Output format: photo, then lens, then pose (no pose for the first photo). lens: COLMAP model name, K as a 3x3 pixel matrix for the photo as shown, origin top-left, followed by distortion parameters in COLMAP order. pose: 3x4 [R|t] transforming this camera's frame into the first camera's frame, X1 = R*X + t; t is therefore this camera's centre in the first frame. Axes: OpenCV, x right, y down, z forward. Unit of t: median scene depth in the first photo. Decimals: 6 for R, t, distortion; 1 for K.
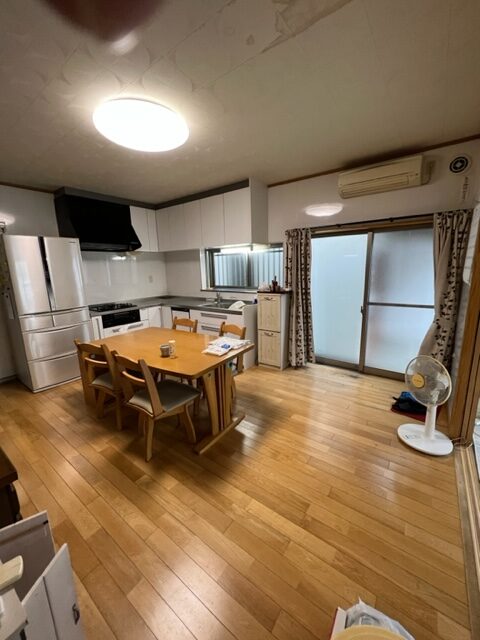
lens RADIAL K [[256.3, 0, 240.4], [0, 256.3, 318.6], [0, 0, 1]] dist [-0.001790, 0.000249]
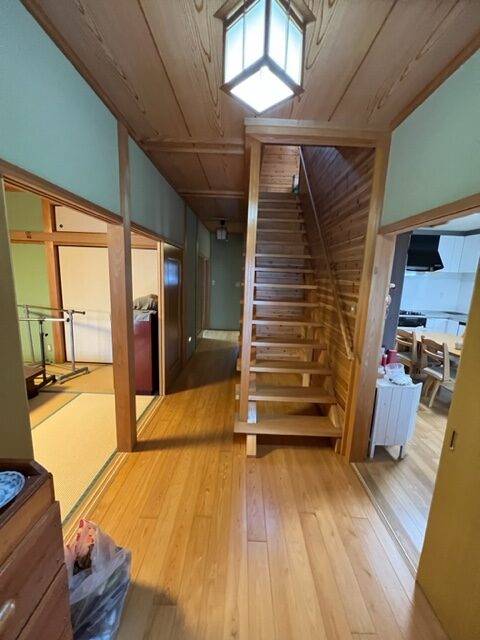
lens RADIAL K [[256.3, 0, 241.8], [0, 256.3, 319.9], [0, 0, 1]] dist [-0.001790, 0.000249]
pose [[0.592358, 0.192430, -0.782357, 0.042532], [-0.219573, 0.972858, 0.073038, 0.074744], [0.775178, 0.128520, 0.618532, -0.439811]]
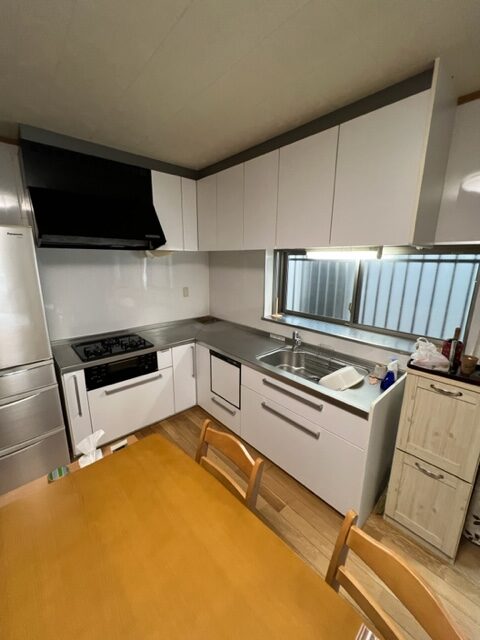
lens RADIAL K [[256.3, 0, 240.9], [0, 256.3, 318.4], [0, 0, 1]] dist [-0.001790, 0.000249]
pose [[0.979746, 0.079808, -0.183653, -0.102982], [-0.073863, 0.996506, 0.038997, -0.143133], [0.186123, -0.024642, 0.982217, 0.451162]]
